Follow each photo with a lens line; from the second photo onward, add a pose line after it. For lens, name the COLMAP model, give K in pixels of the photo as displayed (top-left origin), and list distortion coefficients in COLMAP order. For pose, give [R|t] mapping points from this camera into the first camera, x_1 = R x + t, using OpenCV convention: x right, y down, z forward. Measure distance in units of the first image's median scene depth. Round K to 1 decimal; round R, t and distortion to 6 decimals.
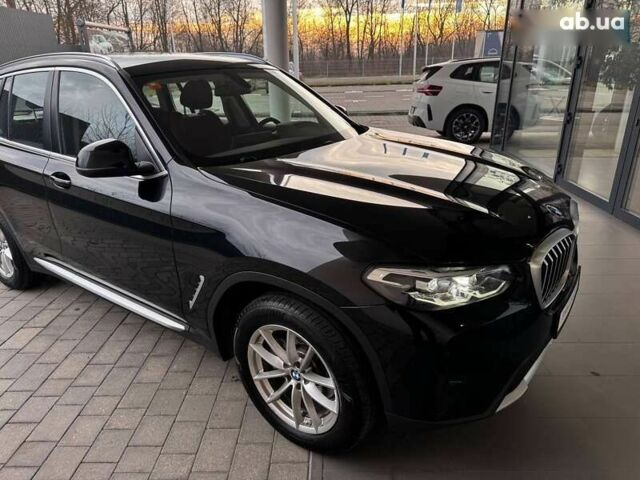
lens RADIAL K [[459.6, 0, 323.9], [0, 459.6, 251.5], [0, 0, 1]] dist [-0.000280, -0.003689]
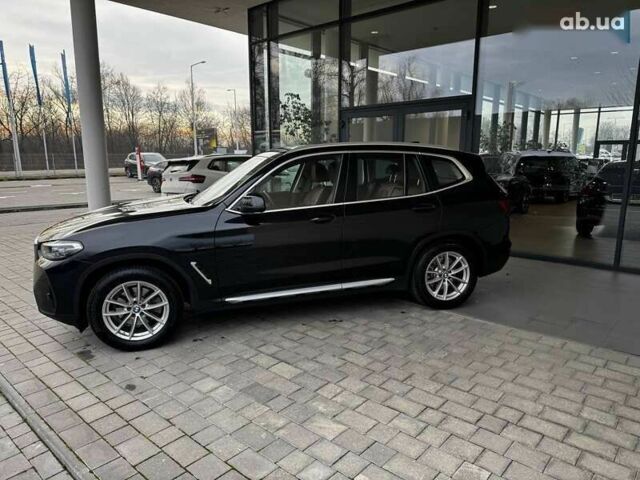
lens RADIAL K [[459.6, 0, 323.9], [0, 459.6, 251.5], [0, 0, 1]] dist [-0.000280, -0.003689]
pose [[0.624473, -0.135608, 0.769184, -0.508960], [0.283347, 0.957056, -0.061309, -0.000406], [-0.727838, 0.256231, 0.636079, 0.039572]]
